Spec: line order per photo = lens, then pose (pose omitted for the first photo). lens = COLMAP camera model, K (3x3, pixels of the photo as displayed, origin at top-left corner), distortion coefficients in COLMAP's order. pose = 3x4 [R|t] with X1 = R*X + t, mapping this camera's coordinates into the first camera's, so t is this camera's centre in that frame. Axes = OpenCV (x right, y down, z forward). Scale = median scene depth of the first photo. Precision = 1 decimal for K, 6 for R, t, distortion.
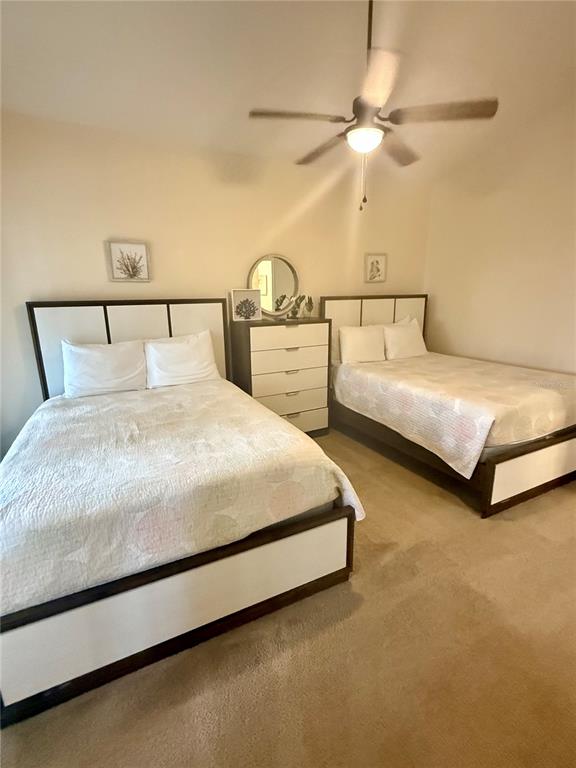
lens RADIAL K [[362.5, 0, 289.3], [0, 362.5, 387.8], [0, 0, 1]] dist [0.001960, -0.000238]
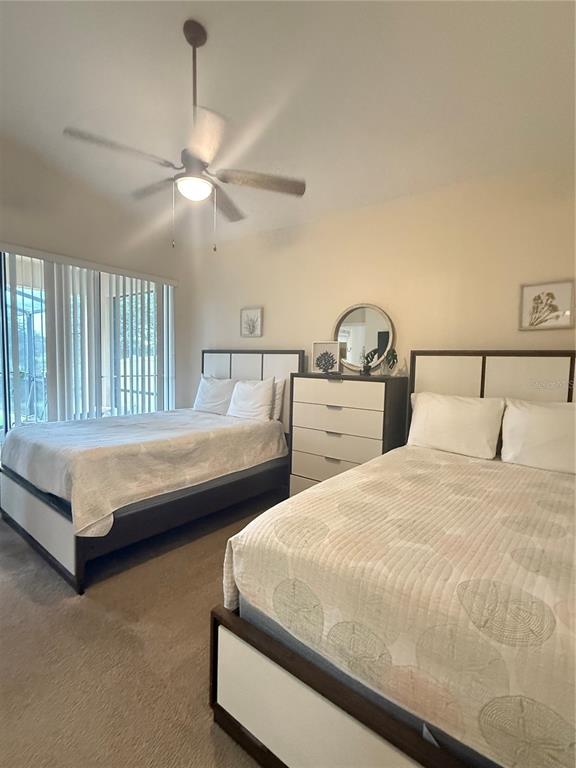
lens RADIAL K [[362.5, 0, 289.3], [0, 362.5, 387.8], [0, 0, 1]] dist [0.001960, -0.000238]
pose [[0.425581, 0.112329, -0.897921, 0.734723], [-0.231255, 0.972818, 0.012092, -0.137237], [0.874872, 0.202502, 0.439990, 0.496989]]
